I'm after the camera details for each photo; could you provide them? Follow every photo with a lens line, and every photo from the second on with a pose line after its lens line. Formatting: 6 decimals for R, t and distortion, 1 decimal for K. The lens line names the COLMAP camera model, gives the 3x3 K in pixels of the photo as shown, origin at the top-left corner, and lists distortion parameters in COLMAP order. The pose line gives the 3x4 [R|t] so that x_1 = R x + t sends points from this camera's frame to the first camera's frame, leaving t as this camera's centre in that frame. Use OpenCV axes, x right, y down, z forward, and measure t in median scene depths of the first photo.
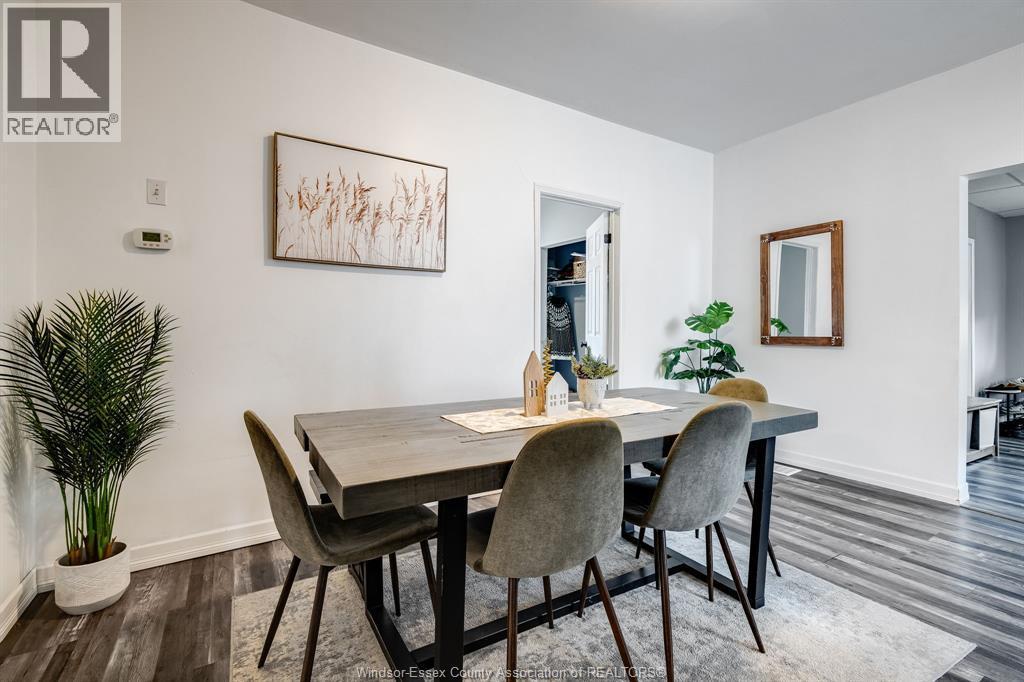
lens RADIAL K [[467.4, 0, 511.7], [0, 467.4, 334.4], [0, 0, 1]] dist [-0.006615, 0.002802]
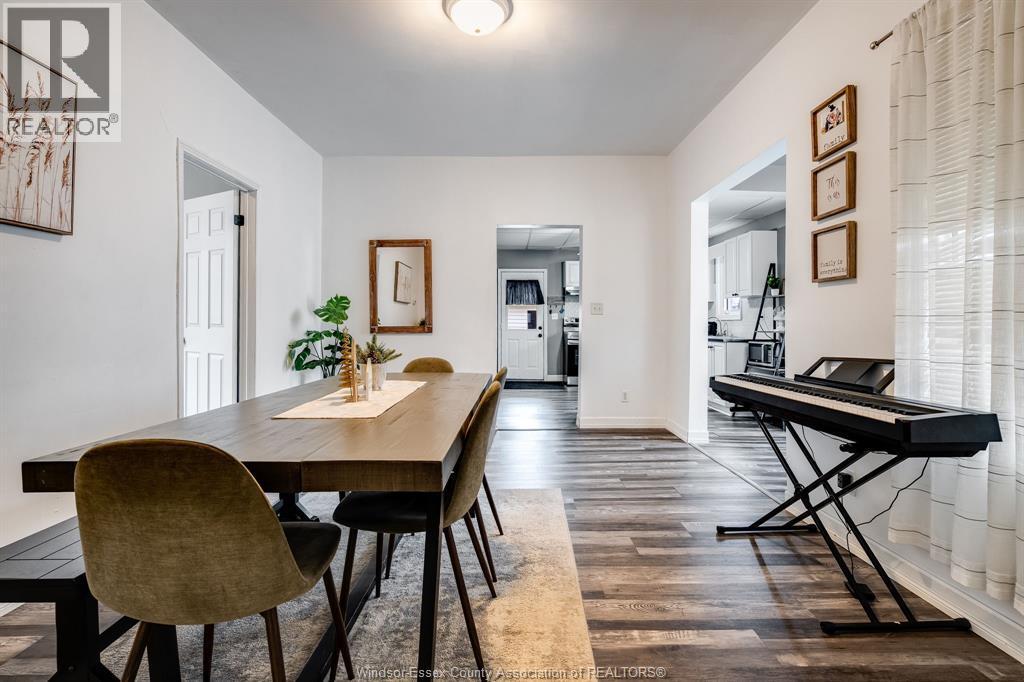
lens RADIAL K [[467.4, 0, 513.1], [0, 467.4, 337.0], [0, 0, 1]] dist [-0.006615, 0.002802]
pose [[0.521742, -0.031467, 0.852523, -0.391231], [0.014596, 0.999502, 0.027959, 0.003479], [-0.852978, -0.002144, 0.521942, 0.104988]]
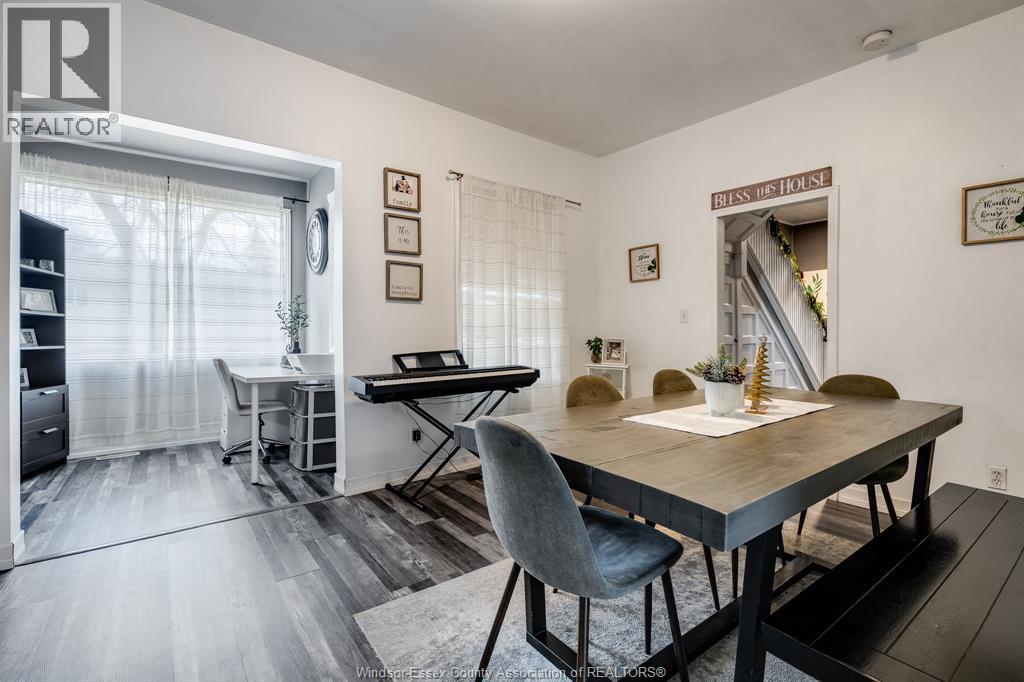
lens RADIAL K [[467.4, 0, 511.6], [0, 467.4, 333.7], [0, 0, 1]] dist [-0.006615, 0.002802]
pose [[-0.996099, -0.006114, -0.088030, 0.415681], [-0.008657, 0.999555, 0.028540, -0.015560], [0.087816, 0.029191, -0.995709, 1.208770]]
